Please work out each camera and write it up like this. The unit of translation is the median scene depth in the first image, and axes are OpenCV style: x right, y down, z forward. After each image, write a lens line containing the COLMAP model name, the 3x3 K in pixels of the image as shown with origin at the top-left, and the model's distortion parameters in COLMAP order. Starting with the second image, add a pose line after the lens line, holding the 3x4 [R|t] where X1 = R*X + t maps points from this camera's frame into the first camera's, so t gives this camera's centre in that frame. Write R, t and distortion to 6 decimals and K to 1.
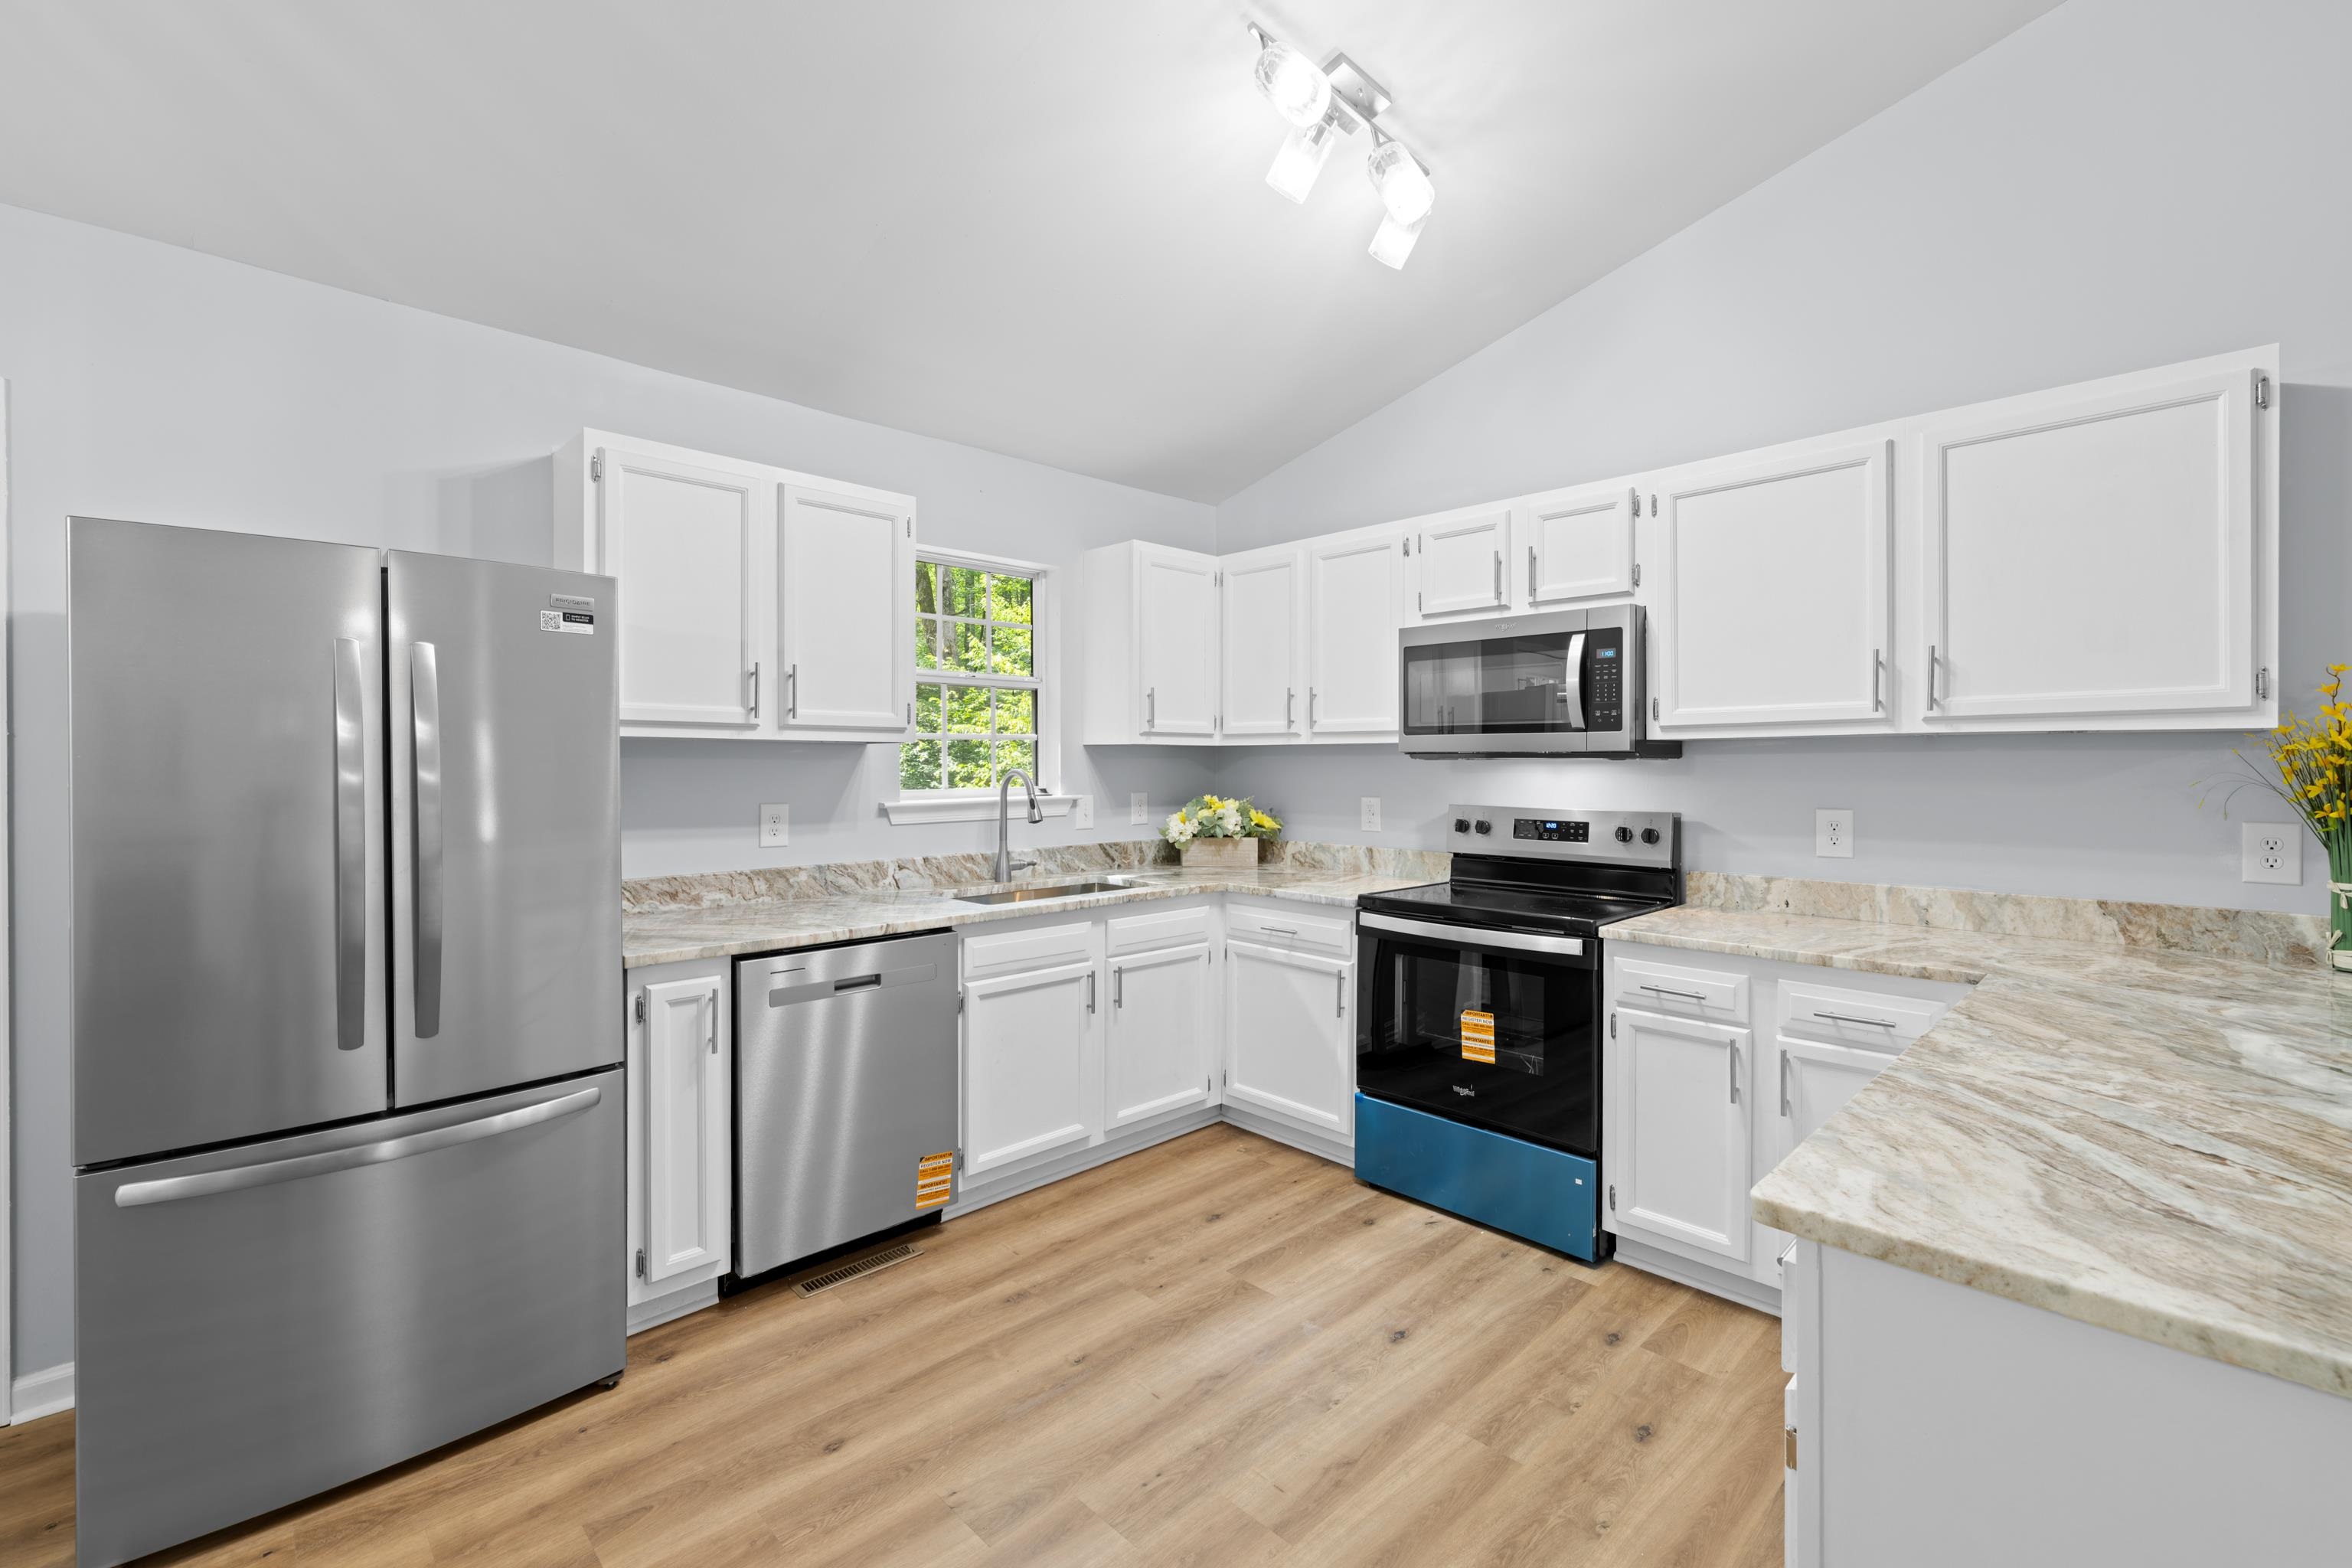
lens RADIAL K [[1007.8, 0, 1181.4], [0, 1007.8, 767.1], [0, 0, 1]] dist [0.001358, 0.000185]
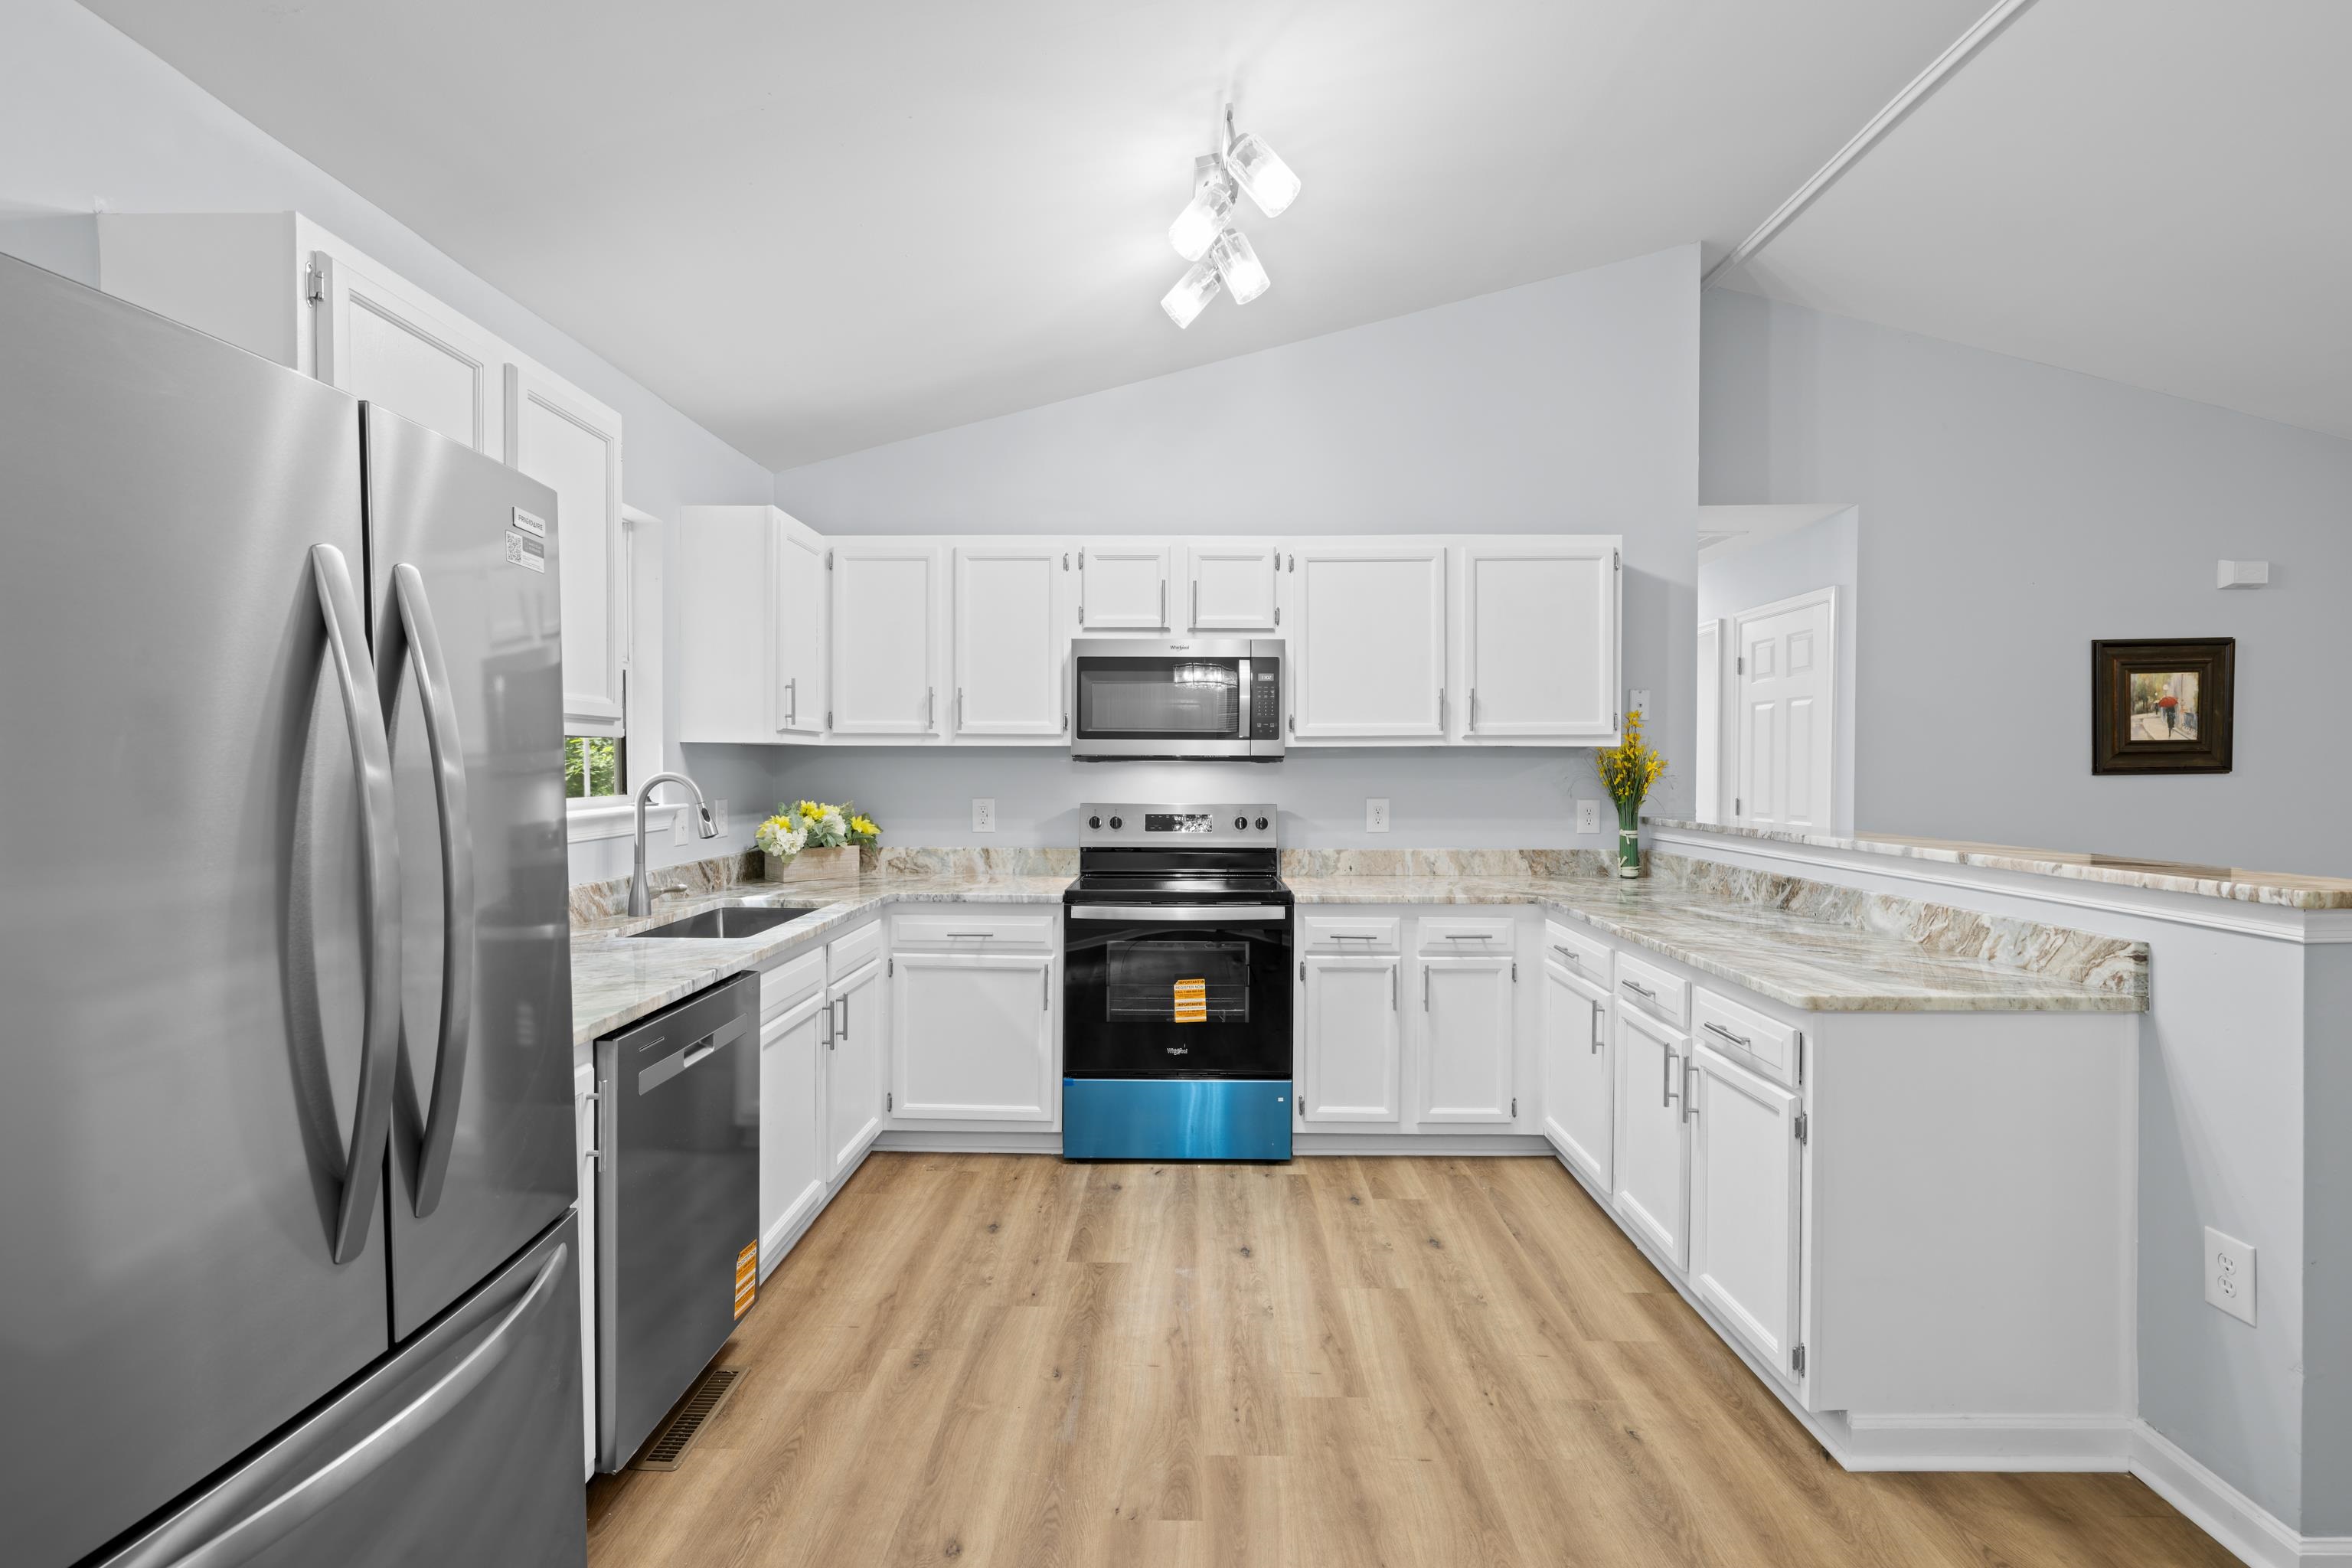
lens RADIAL K [[1057.1, 0, 1177.1], [0, 1057.1, 777.2], [0, 0, 1]] dist [-0.005546, 0.000078]
pose [[0.708033, -0.007122, 0.706143, -0.591401], [0.001409, 0.999961, 0.008672, -0.000869], [-0.706178, -0.005145, 0.708016, 0.155081]]
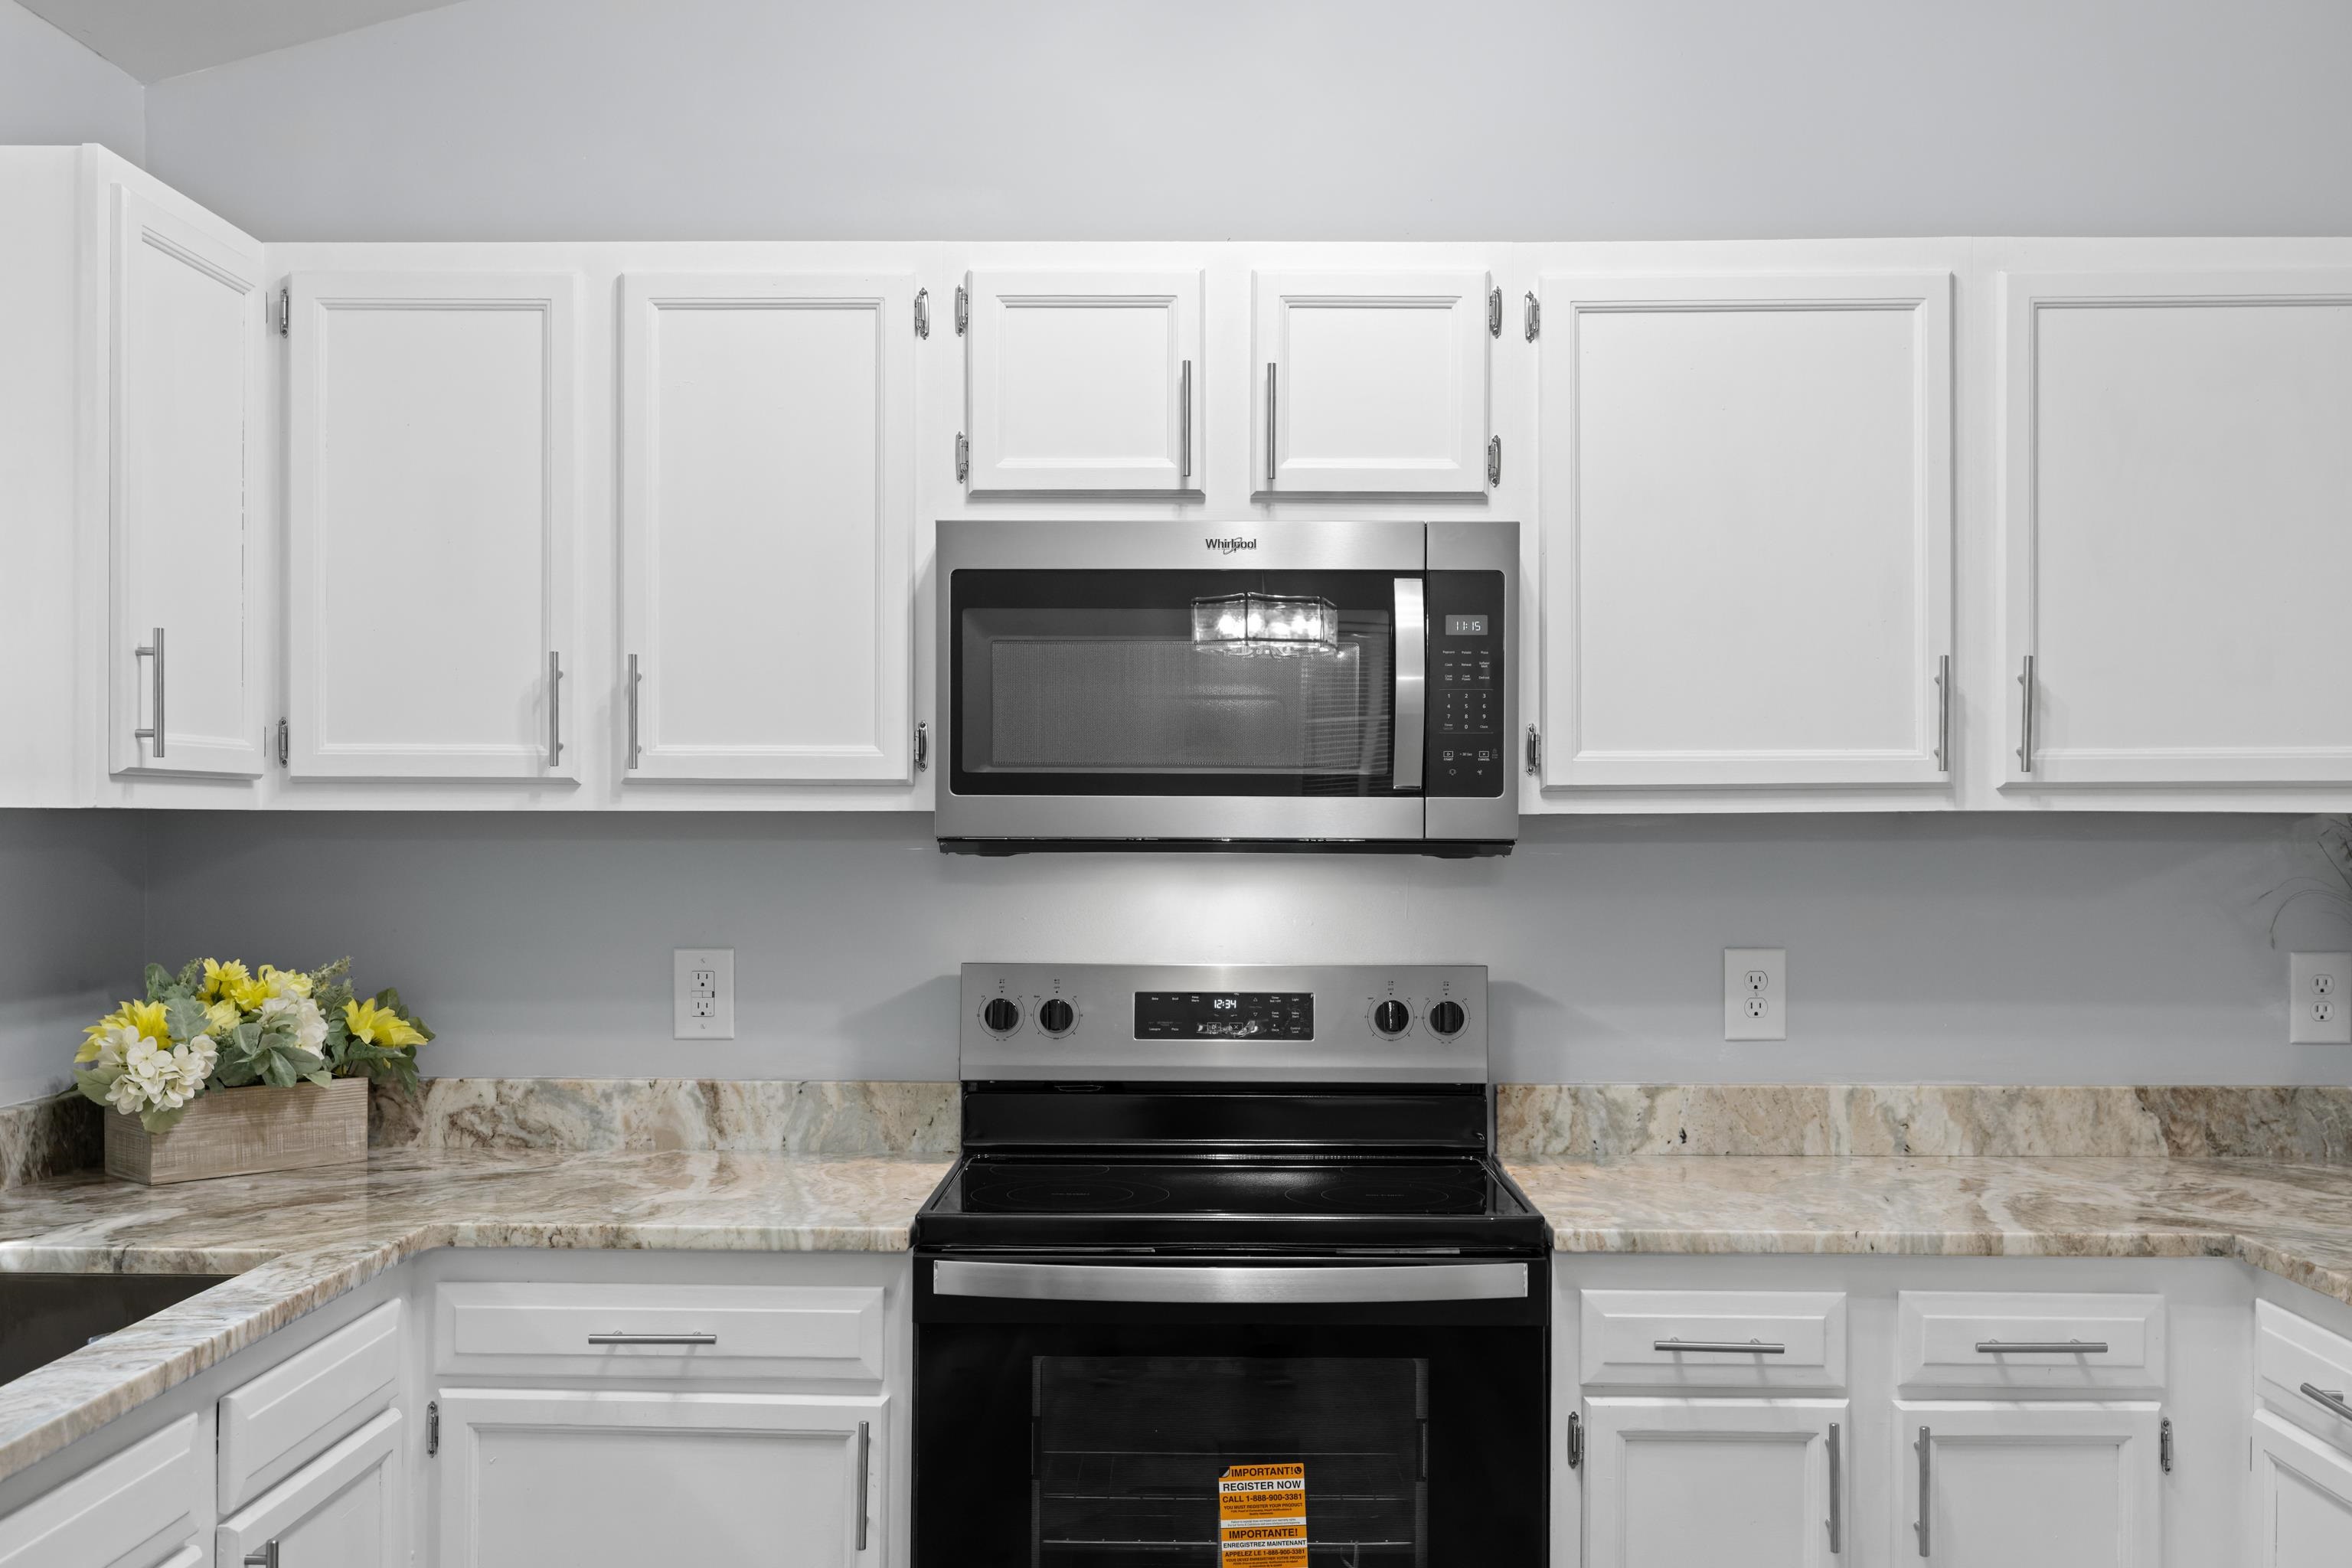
lens RADIAL K [[2304.3, 0, 1176.9], [0, 2304.3, 835.3], [0, 0, 1]] dist [0.002799, 0.006030]
pose [[0.710496, -0.002600, 0.703696, -0.414576], [0.001552, 0.999997, 0.002128, -0.020645], [-0.703699, -0.000420, 0.710498, 0.357788]]
